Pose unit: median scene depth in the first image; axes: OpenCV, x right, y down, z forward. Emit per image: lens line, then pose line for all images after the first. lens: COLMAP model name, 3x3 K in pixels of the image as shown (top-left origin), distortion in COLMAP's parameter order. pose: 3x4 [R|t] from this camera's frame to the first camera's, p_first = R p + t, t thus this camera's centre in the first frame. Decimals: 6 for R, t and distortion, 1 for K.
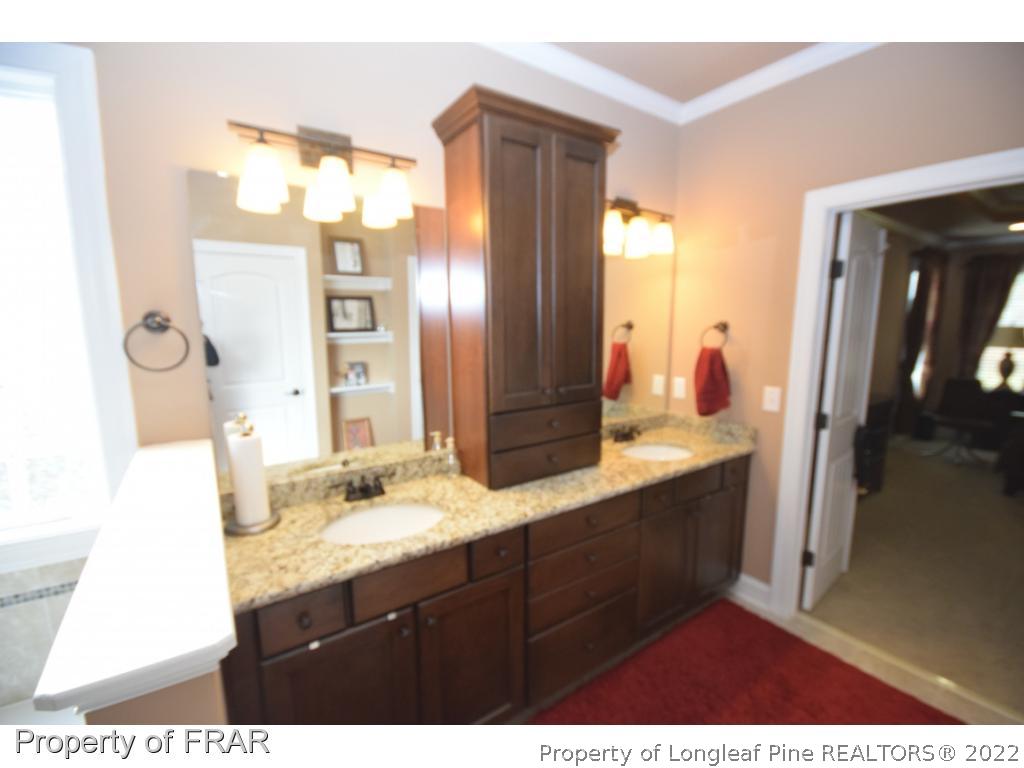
lens RADIAL K [[445.5, 0, 516.0], [0, 445.5, 391.6], [0, 0, 1]] dist [0.003110, -0.011469]
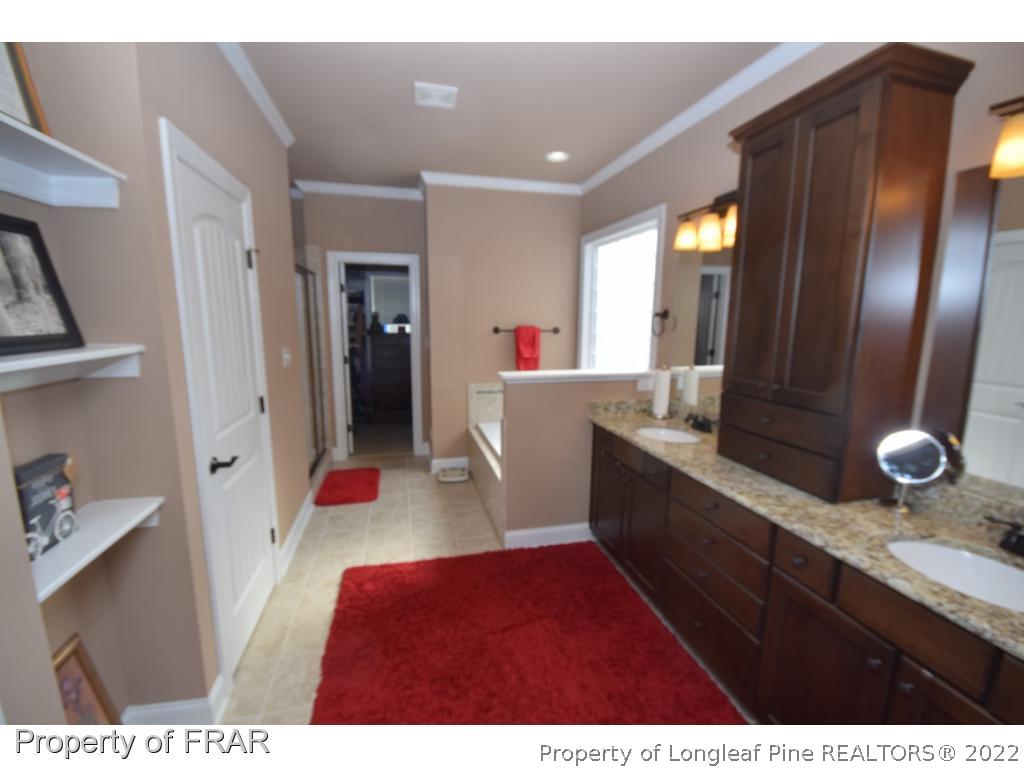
lens RADIAL K [[445.5, 0, 516.0], [0, 445.5, 391.6], [0, 0, 1]] dist [0.003110, -0.011469]
pose [[-0.343040, 0.166354, -0.924473, 1.055288], [-0.143882, 0.963272, 0.226725, -0.118065], [0.928236, 0.210791, -0.306506, 0.707636]]
